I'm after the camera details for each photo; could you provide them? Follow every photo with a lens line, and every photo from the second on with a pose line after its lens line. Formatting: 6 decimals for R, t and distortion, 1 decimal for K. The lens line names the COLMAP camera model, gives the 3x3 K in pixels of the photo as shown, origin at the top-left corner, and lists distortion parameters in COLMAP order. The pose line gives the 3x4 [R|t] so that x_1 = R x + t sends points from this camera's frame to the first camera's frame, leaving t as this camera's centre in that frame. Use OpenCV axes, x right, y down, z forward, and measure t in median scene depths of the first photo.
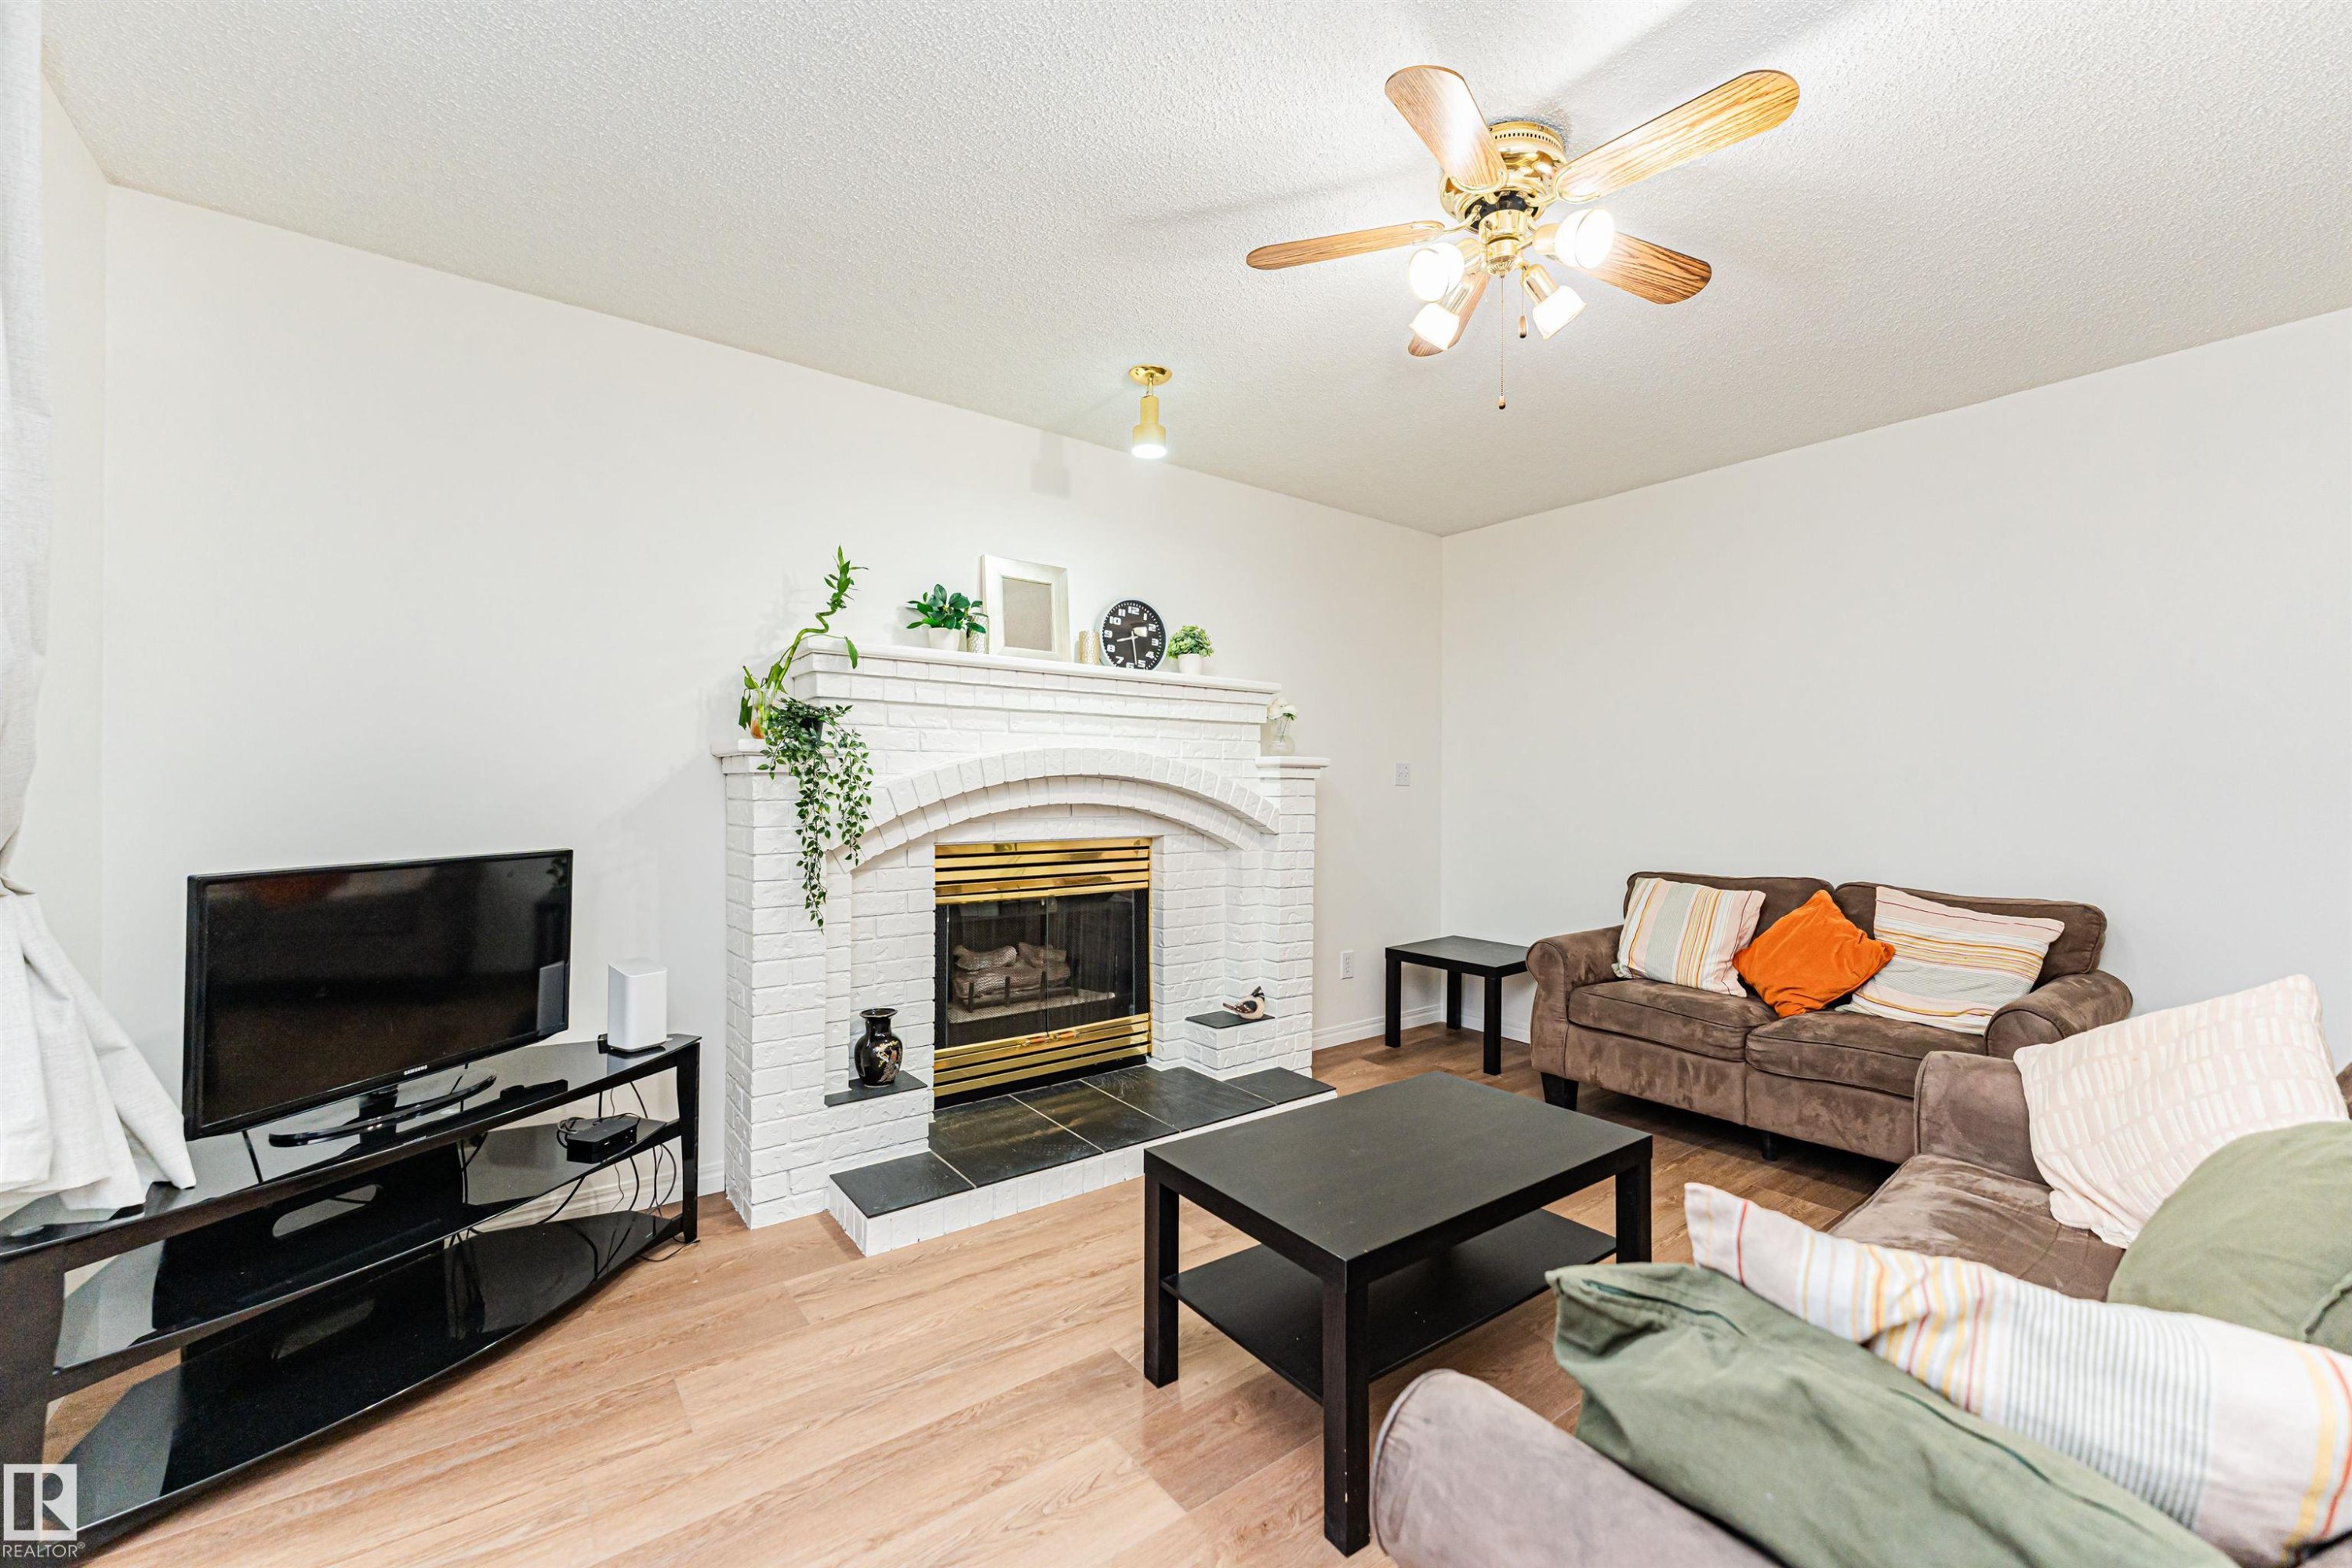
lens RADIAL K [[938.6, 0, 1159.3], [0, 938.6, 788.3], [0, 0, 1]] dist [0.000289, 0.000159]
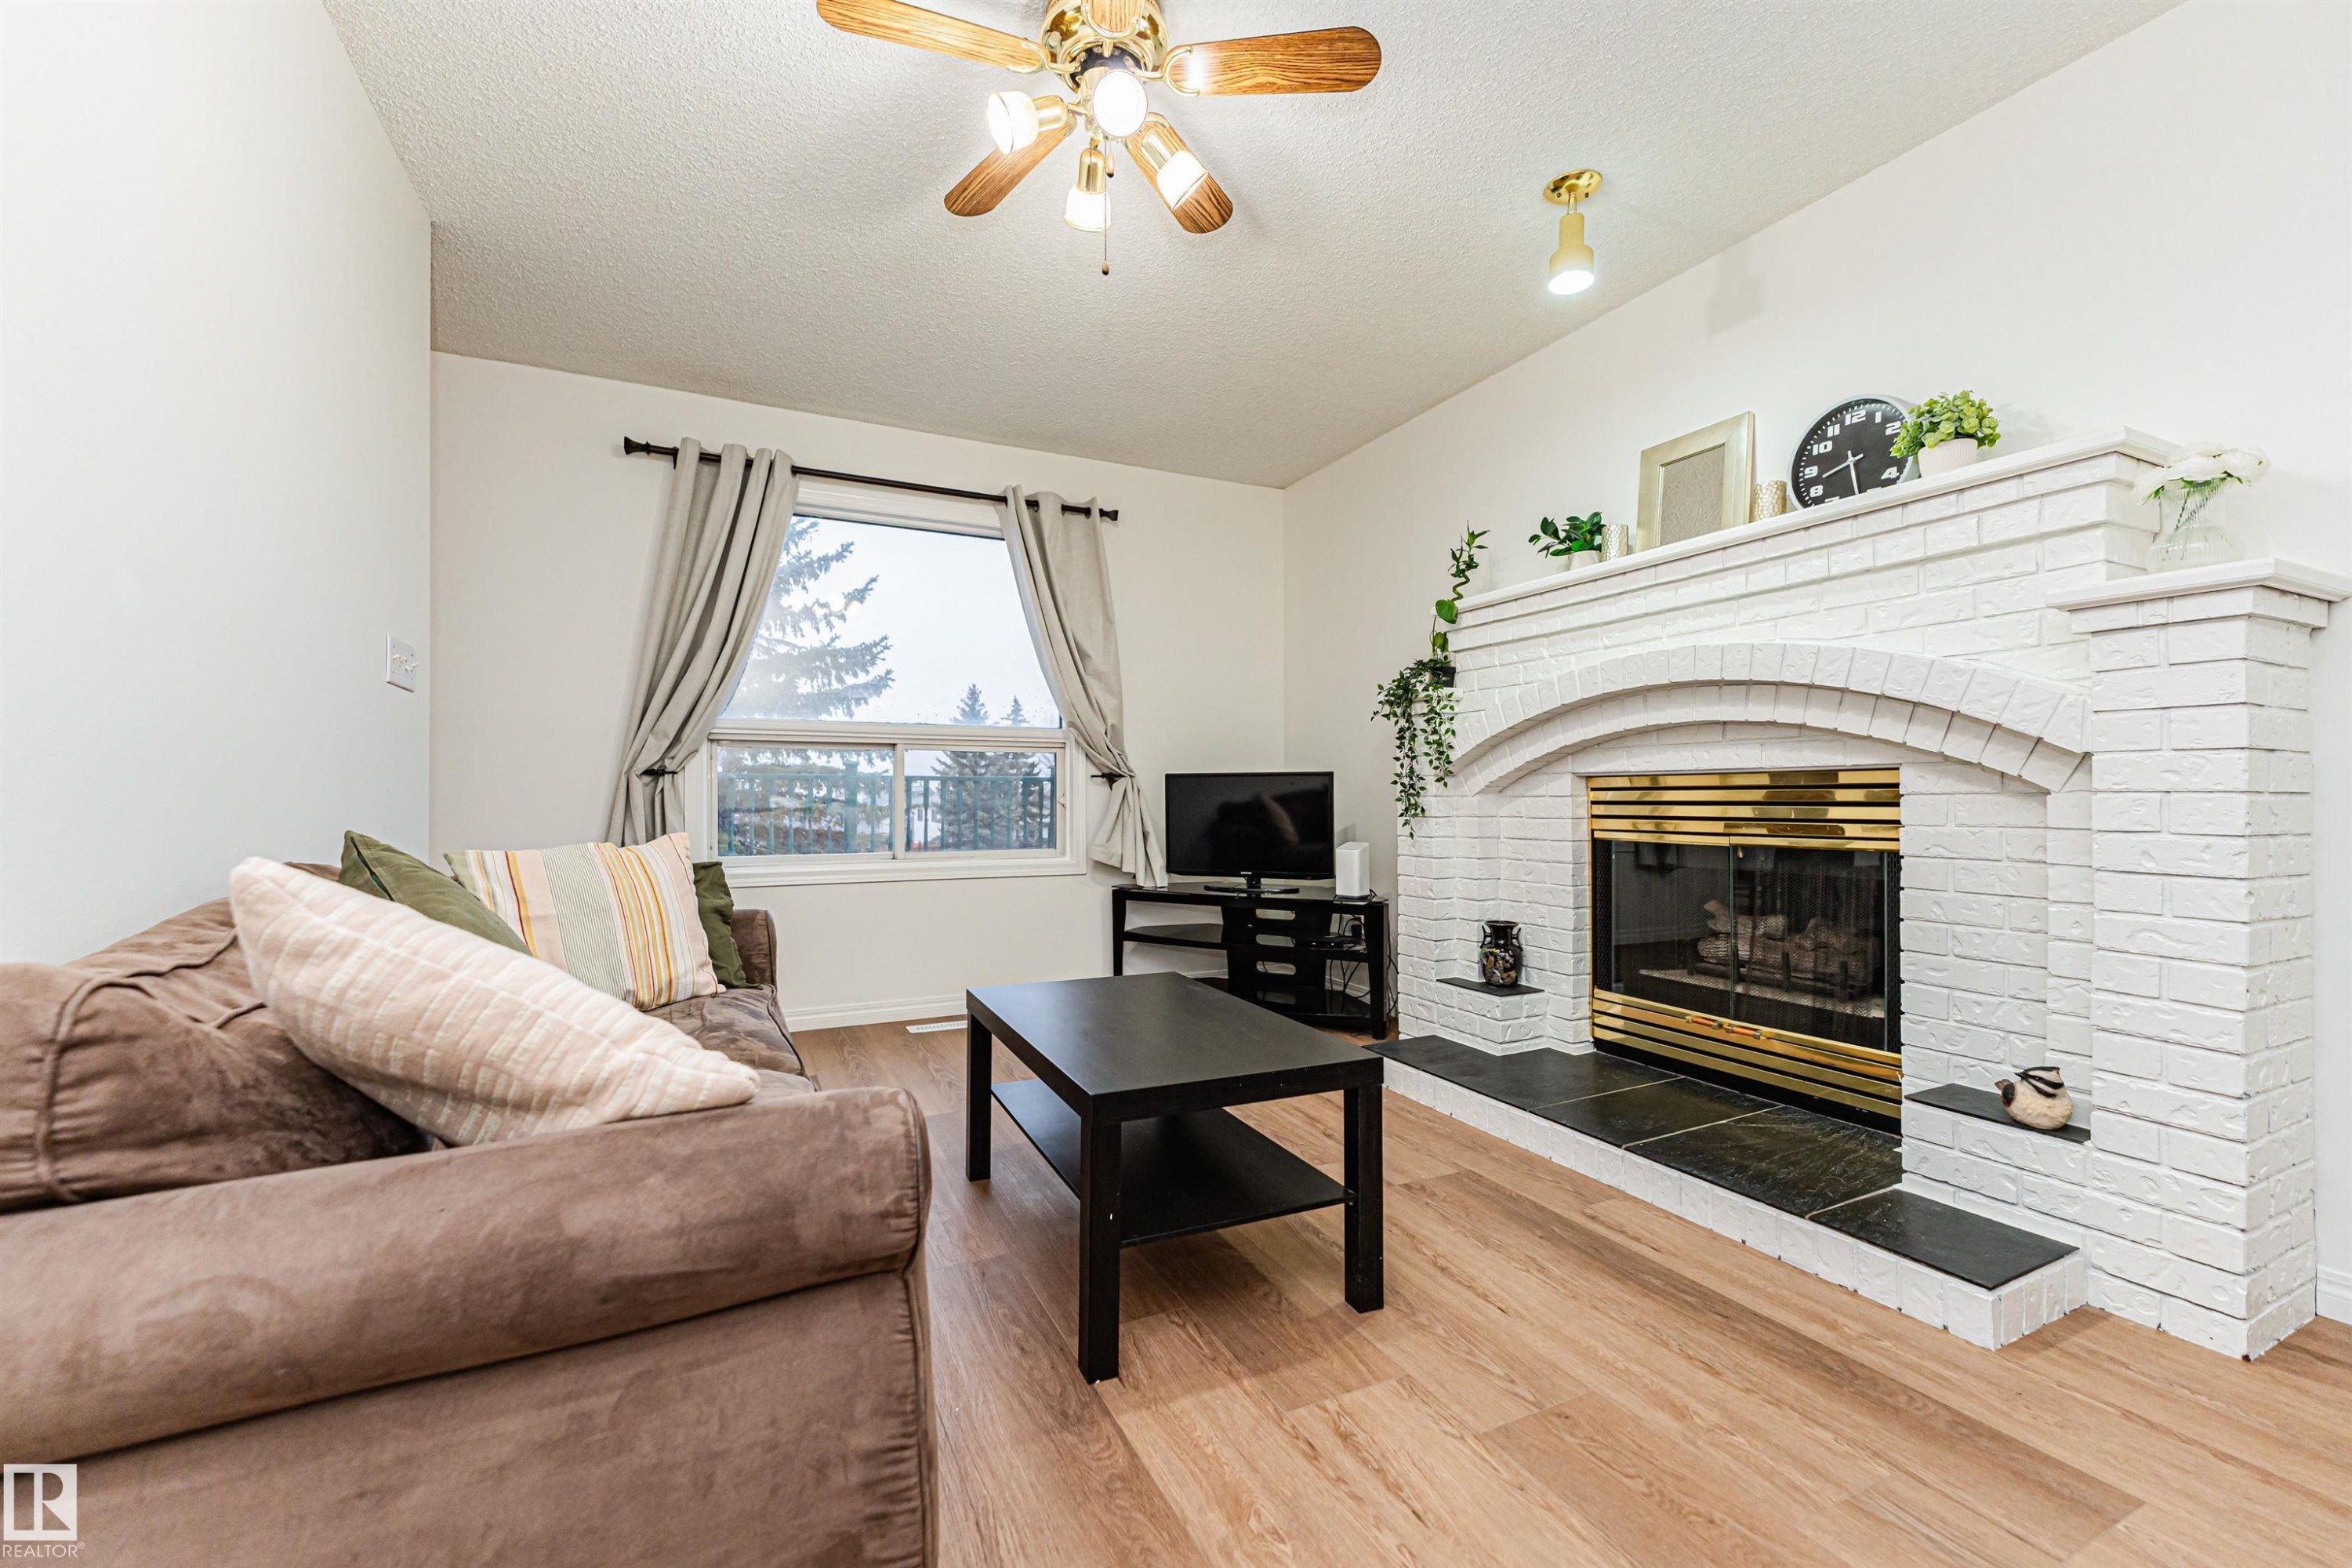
lens RADIAL K [[938.6, 0, 1159.3], [0, 938.6, 788.3], [0, 0, 1]] dist [0.000289, 0.000159]
pose [[-0.198710, -0.009105, -0.980016, 0.730557], [0.004823, 0.999936, -0.010268, 0.073809], [0.980046, -0.006767, -0.198653, 0.688885]]
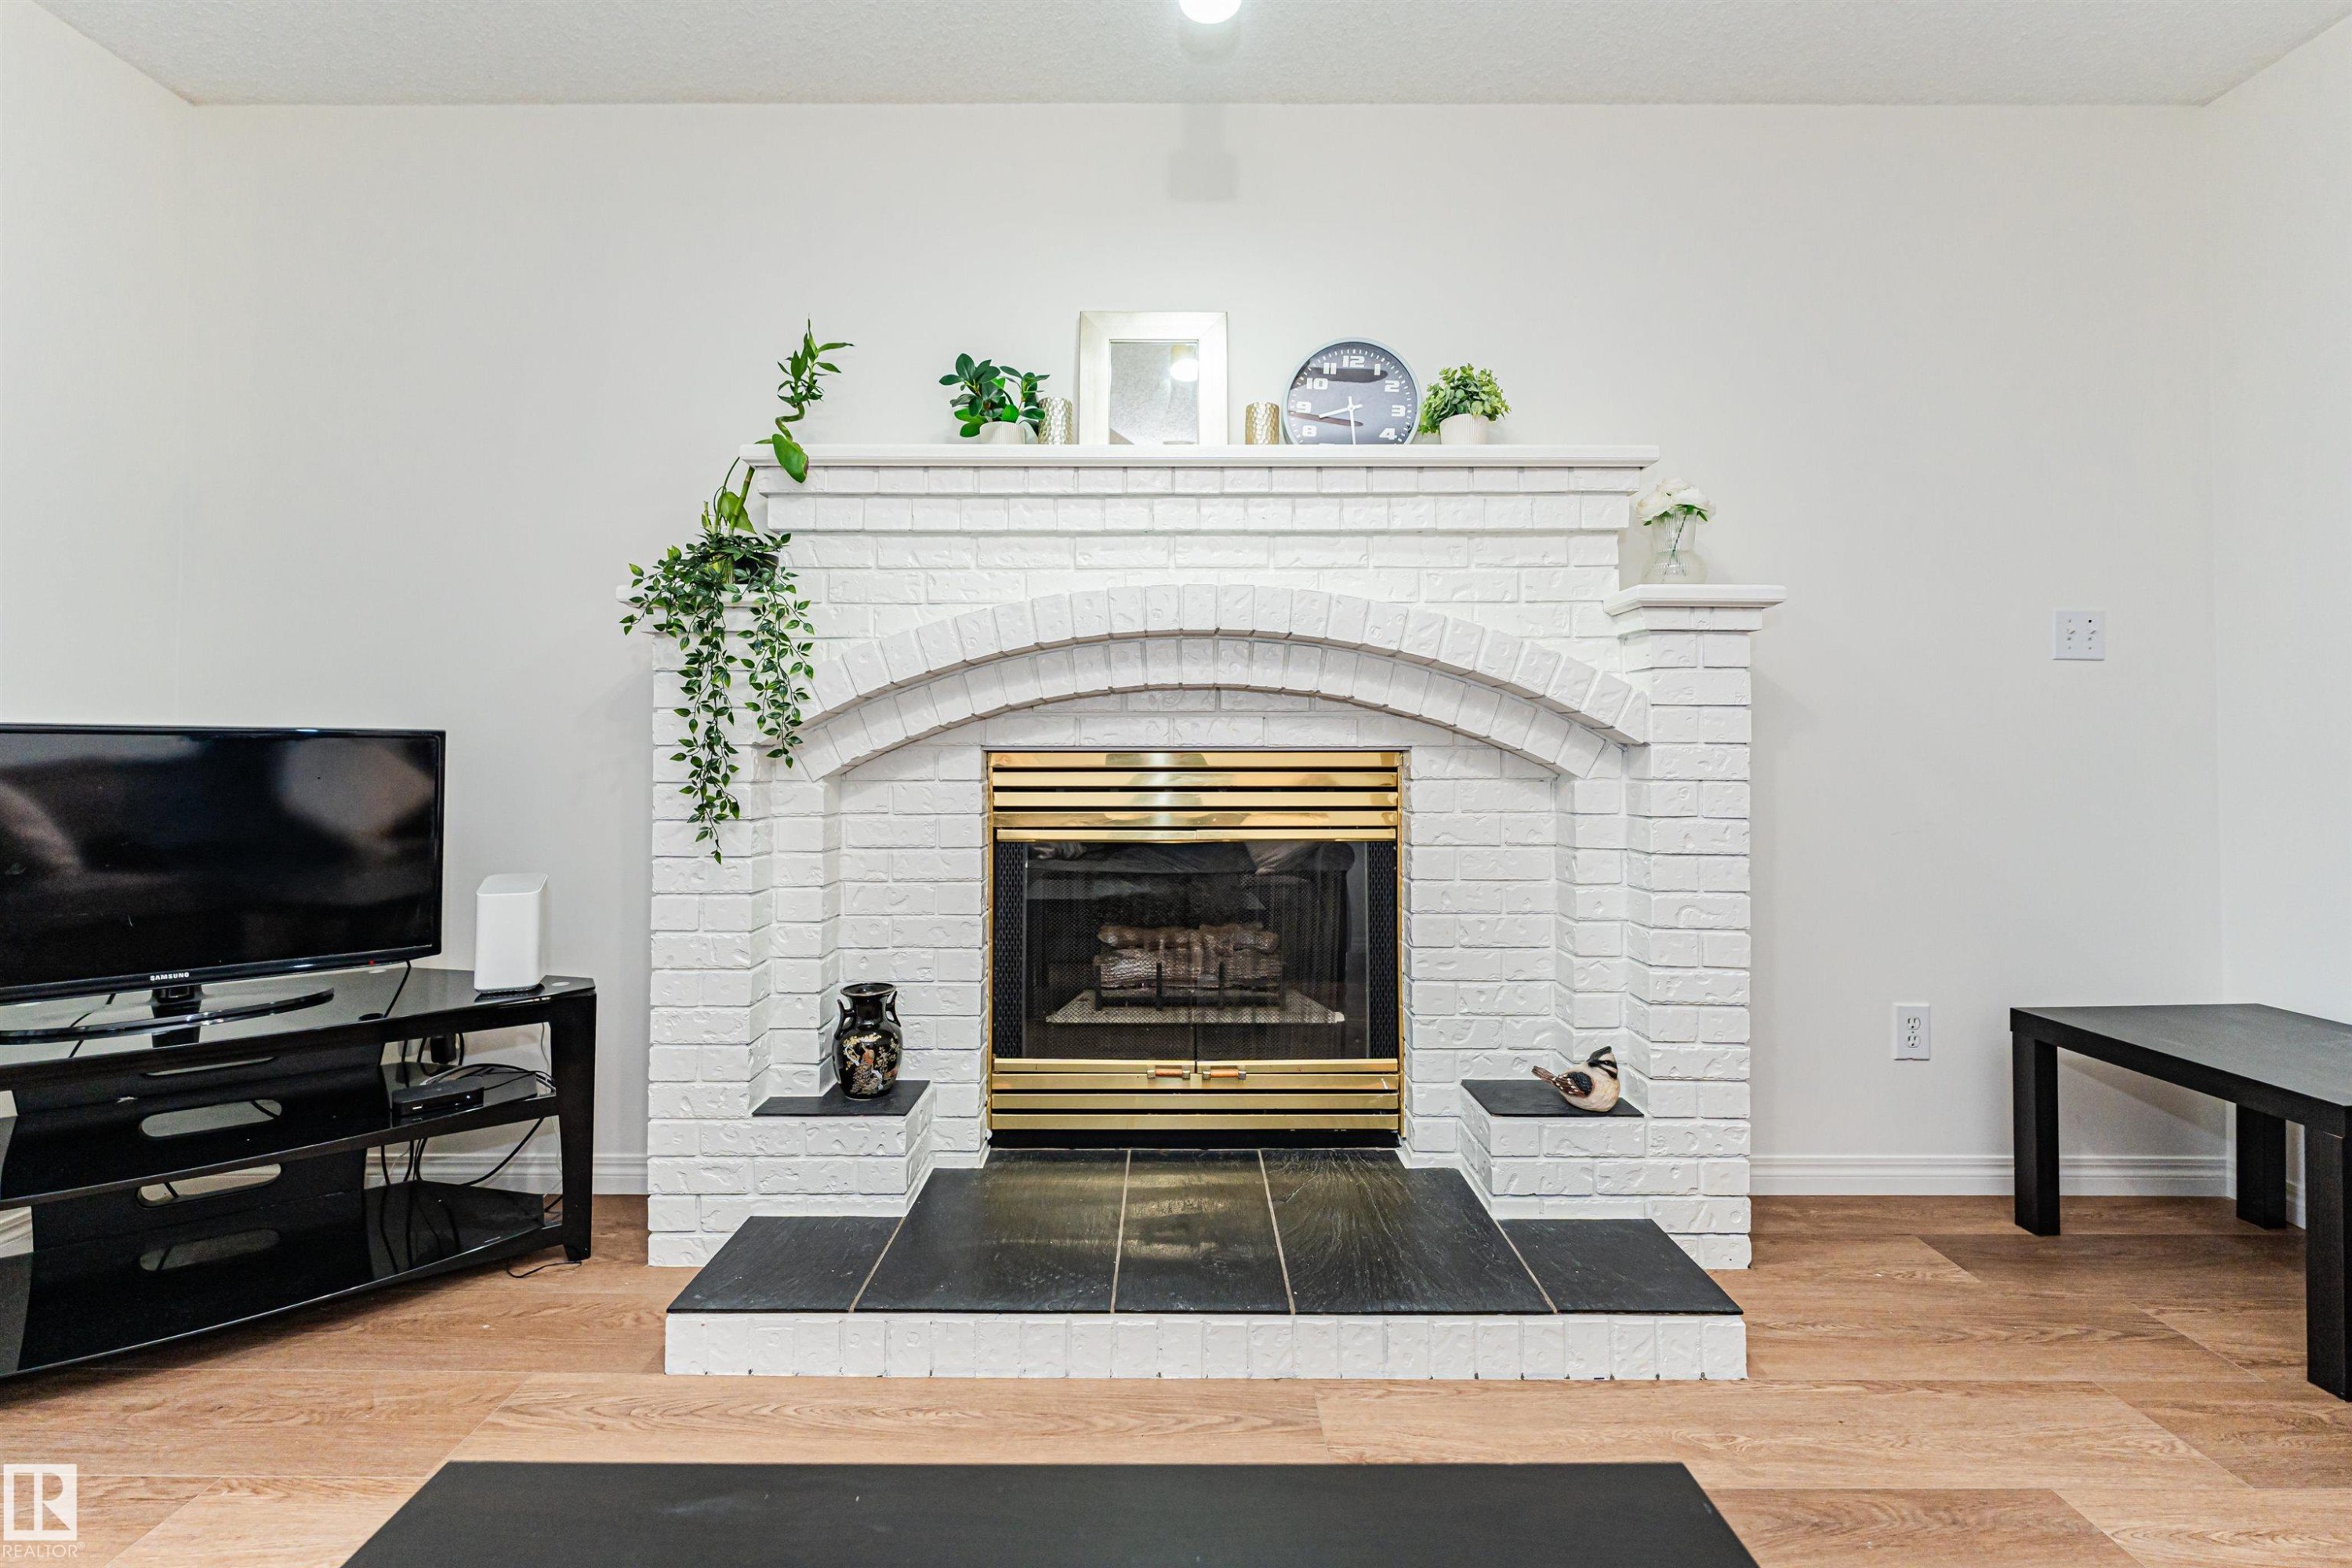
lens RADIAL K [[993.3, 0, 1151.8], [0, 993.3, 731.2], [0, 0, 1]] dist [-0.000218, 0.000623]
pose [[0.799350, -0.014253, -0.600697, 0.251288], [0.001689, 0.999768, -0.021475, 0.056715], [0.600864, 0.016152, 0.799188, 0.456048]]
